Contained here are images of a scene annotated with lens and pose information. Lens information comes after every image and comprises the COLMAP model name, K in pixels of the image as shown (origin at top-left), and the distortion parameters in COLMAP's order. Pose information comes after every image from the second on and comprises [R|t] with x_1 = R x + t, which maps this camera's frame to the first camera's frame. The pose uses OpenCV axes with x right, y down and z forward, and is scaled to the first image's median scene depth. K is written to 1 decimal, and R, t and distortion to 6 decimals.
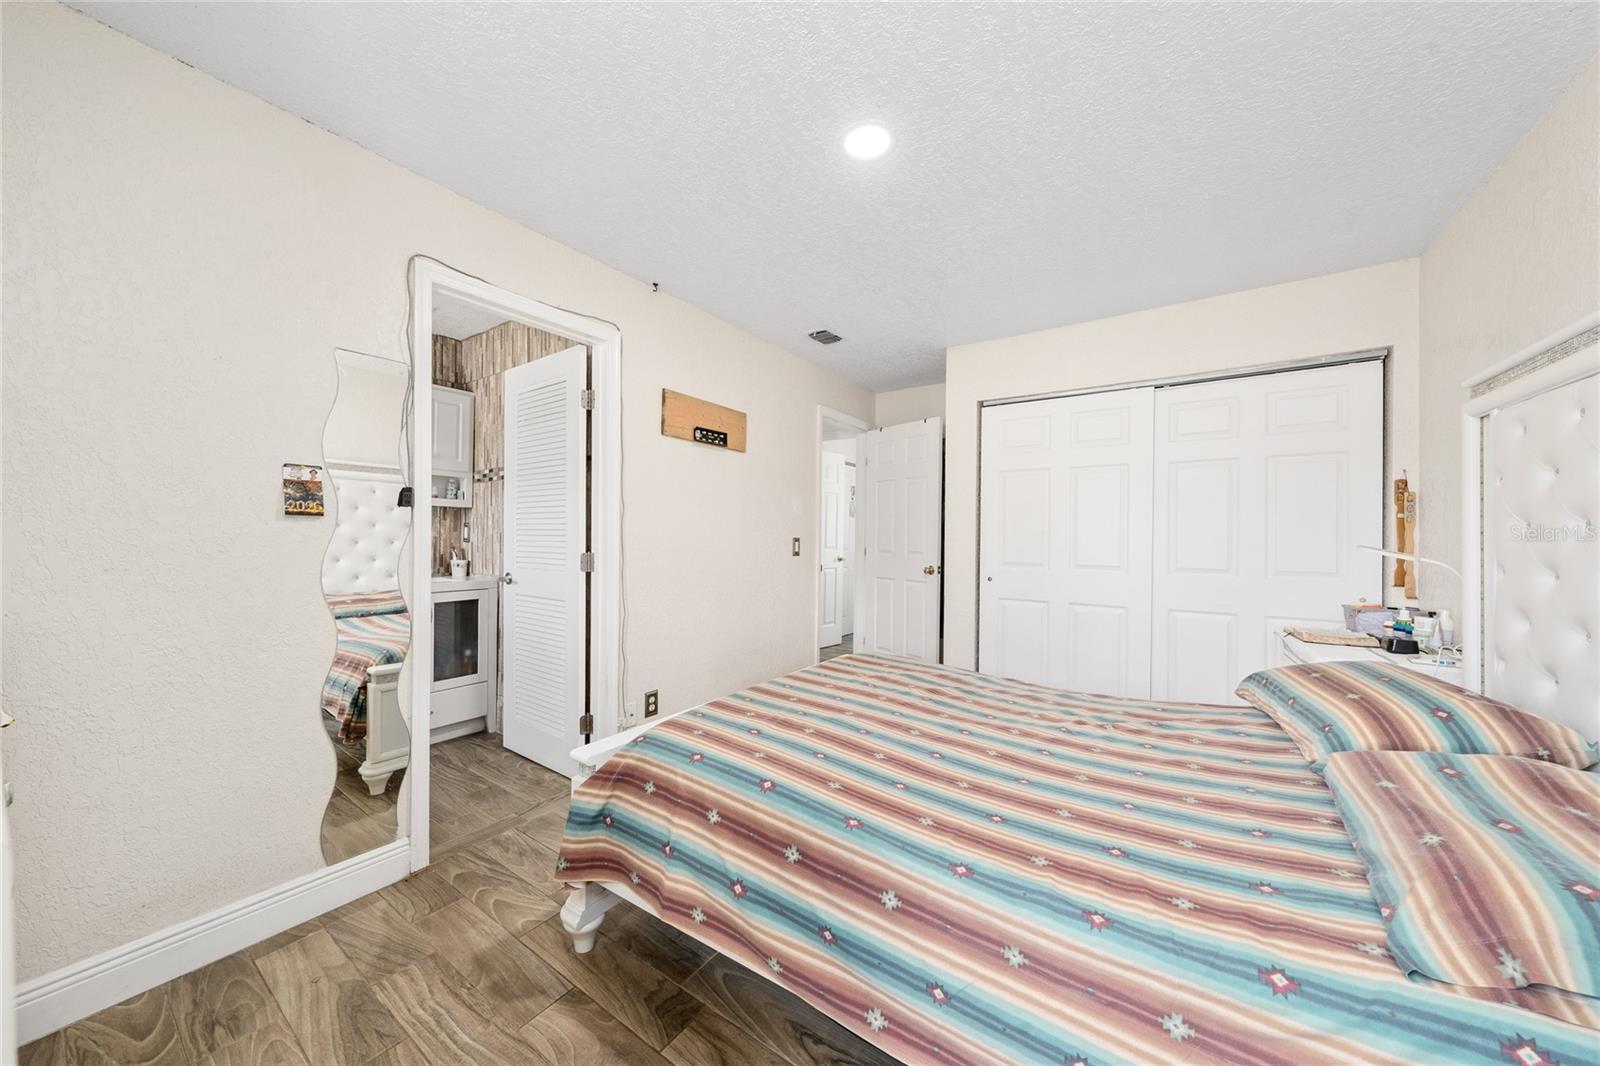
lens RADIAL K [[551.5, 0, 807.2], [0, 551.5, 528.6], [0, 0, 1]] dist [-0.001402, 0.000028]
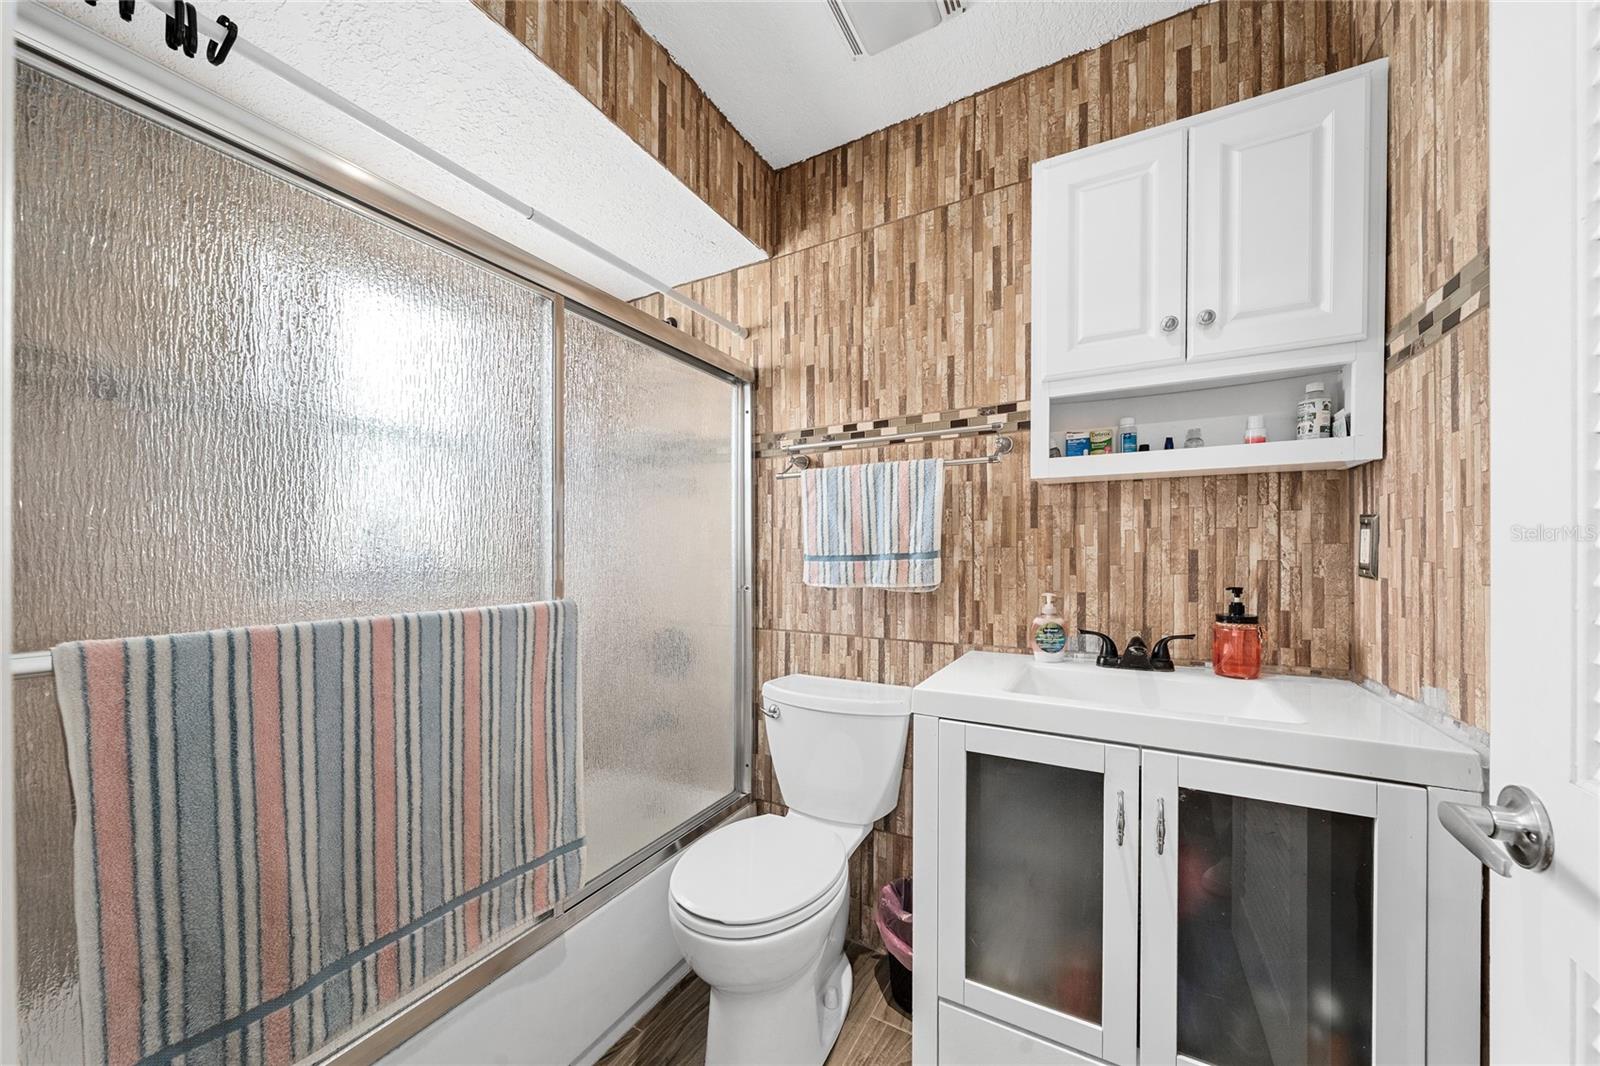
lens RADIAL K [[578.3, 0, 800.0], [0, 578.3, 552.2], [0, 0, 1]] dist [-0.000978, -0.000069]
pose [[0.107621, -0.000303, -0.994192, -0.344401], [0.009604, 0.999954, 0.000735, 0.007576], [0.994146, -0.009627, 0.107619, 0.670189]]
